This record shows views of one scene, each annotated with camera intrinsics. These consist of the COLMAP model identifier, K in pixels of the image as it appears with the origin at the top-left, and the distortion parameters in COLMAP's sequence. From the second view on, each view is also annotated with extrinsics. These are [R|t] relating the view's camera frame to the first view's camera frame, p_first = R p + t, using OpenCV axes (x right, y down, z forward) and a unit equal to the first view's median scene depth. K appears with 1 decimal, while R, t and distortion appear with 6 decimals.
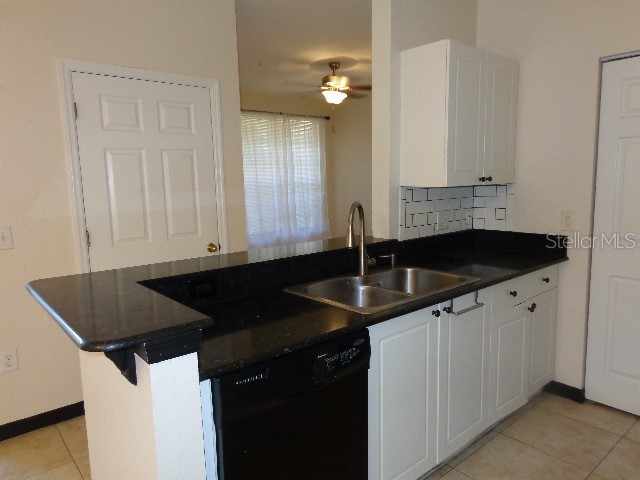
lens RADIAL K [[444.5, 0, 320.4], [0, 444.5, 242.1], [0, 0, 1]] dist [0.000269, 0.004470]
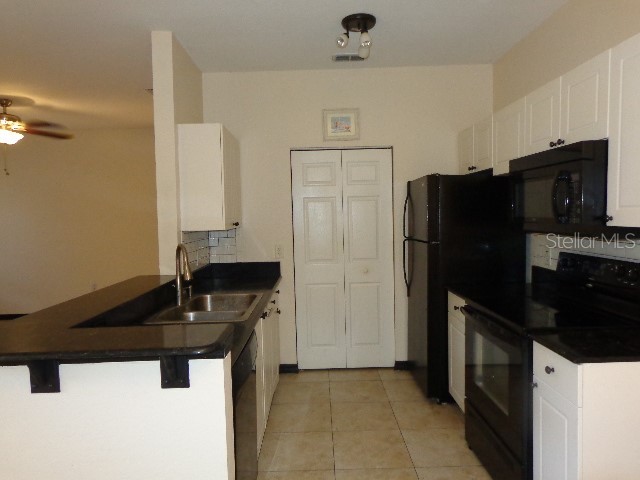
lens RADIAL K [[444.5, 0, 317.4], [0, 444.5, 244.3], [0, 0, 1]] dist [0.000269, 0.004470]
pose [[0.641471, -0.046037, 0.765765, -0.204295], [0.120267, 0.991890, -0.041114, 0.002221], [-0.757662, 0.118470, 0.641805, -0.020604]]
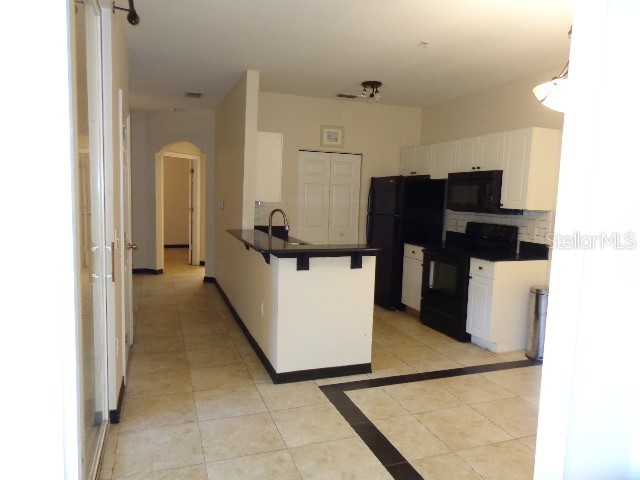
lens RADIAL K [[444.5, 0, 320.8], [0, 444.5, 240.6], [0, 0, 1]] dist [0.000269, 0.004470]
pose [[0.347174, -0.056403, 0.936103, -0.586043], [0.095264, 0.995147, 0.024629, 0.007678], [-0.932950, 0.080627, 0.350862, 0.042338]]
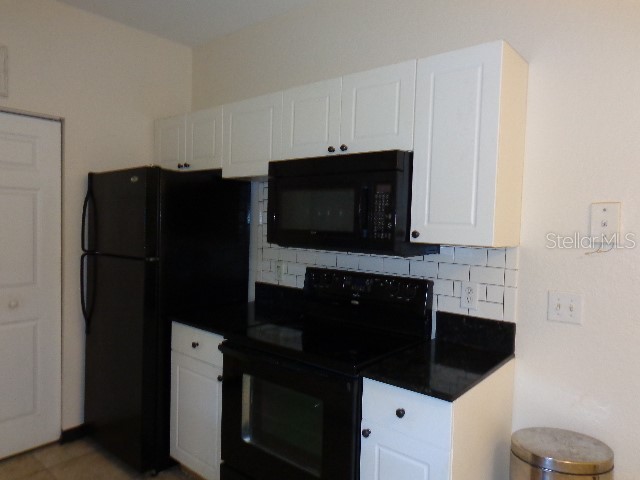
lens RADIAL K [[444.5, 0, 320.9], [0, 444.5, 240.7], [0, 0, 1]] dist [0.000269, 0.004470]
pose [[-0.171777, -0.023290, 0.984860, -0.124537], [0.122292, 0.991484, 0.044776, -0.019131], [-0.977516, 0.128132, -0.167466, 0.123032]]
